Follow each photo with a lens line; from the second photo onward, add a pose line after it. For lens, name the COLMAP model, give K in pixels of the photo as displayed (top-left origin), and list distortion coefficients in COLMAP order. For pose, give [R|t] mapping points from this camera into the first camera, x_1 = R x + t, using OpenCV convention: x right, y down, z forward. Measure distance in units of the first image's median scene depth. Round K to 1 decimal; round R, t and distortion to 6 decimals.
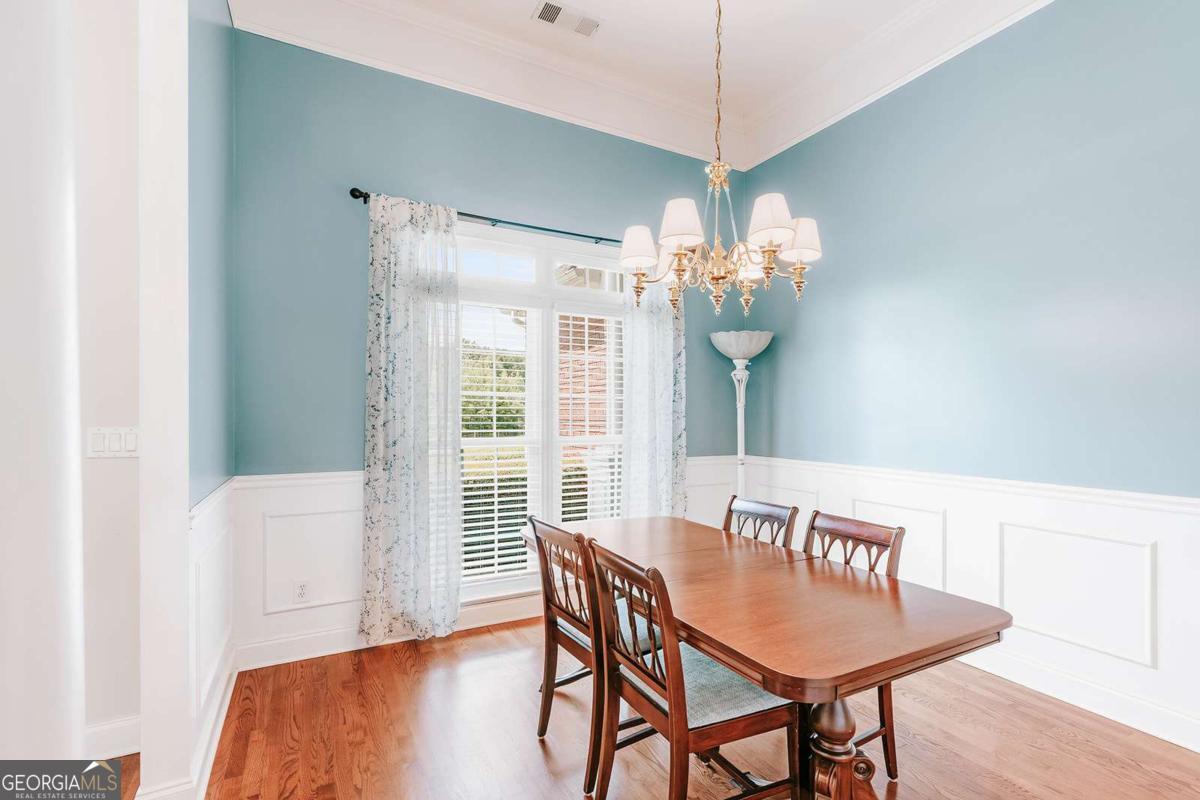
lens RADIAL K [[551.2, 0, 606.7], [0, 551.2, 414.1], [0, 0, 1]] dist [-0.000444, 0.000025]
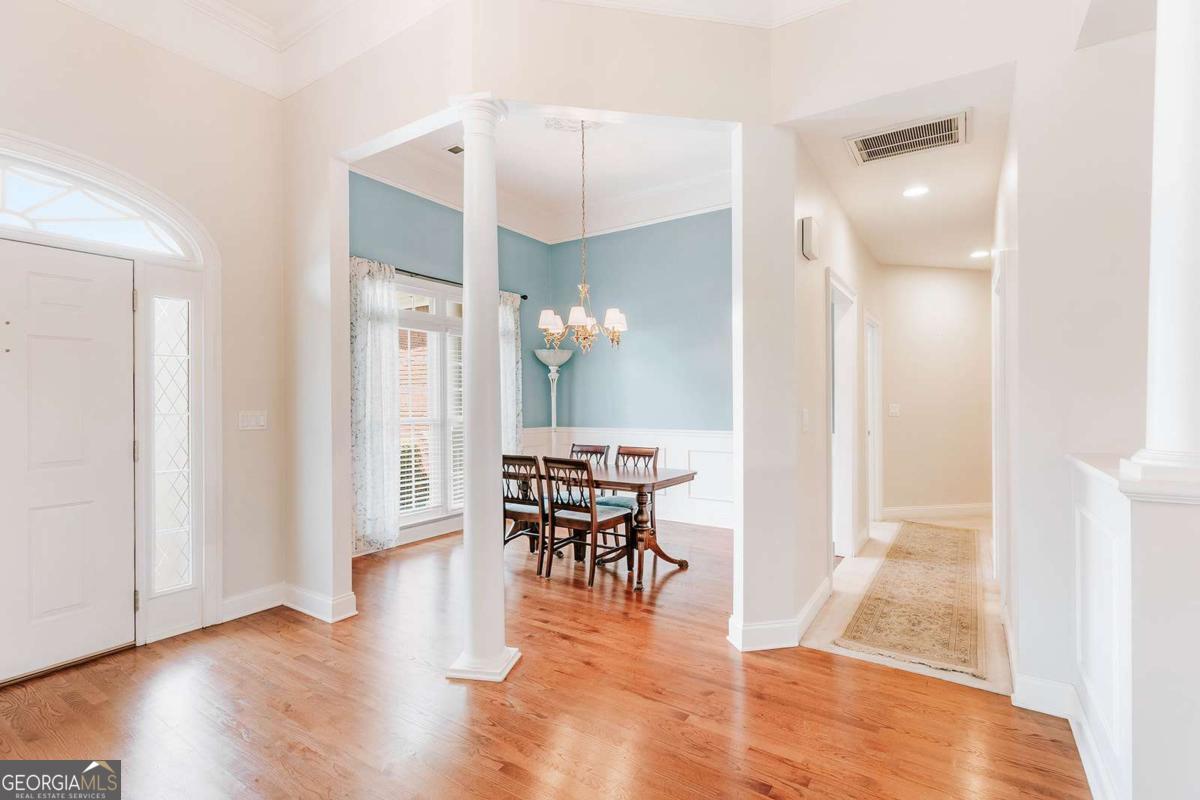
lens RADIAL K [[549.9, 0, 600.0], [0, 549.9, 400.0], [0, 0, 1]] dist [0.001601, 0.000150]
pose [[0.886208, -0.008435, 0.463211, -0.484984], [0.009744, 0.999952, -0.000431, 0.001122], [-0.463185, 0.004896, 0.886248, -0.611360]]
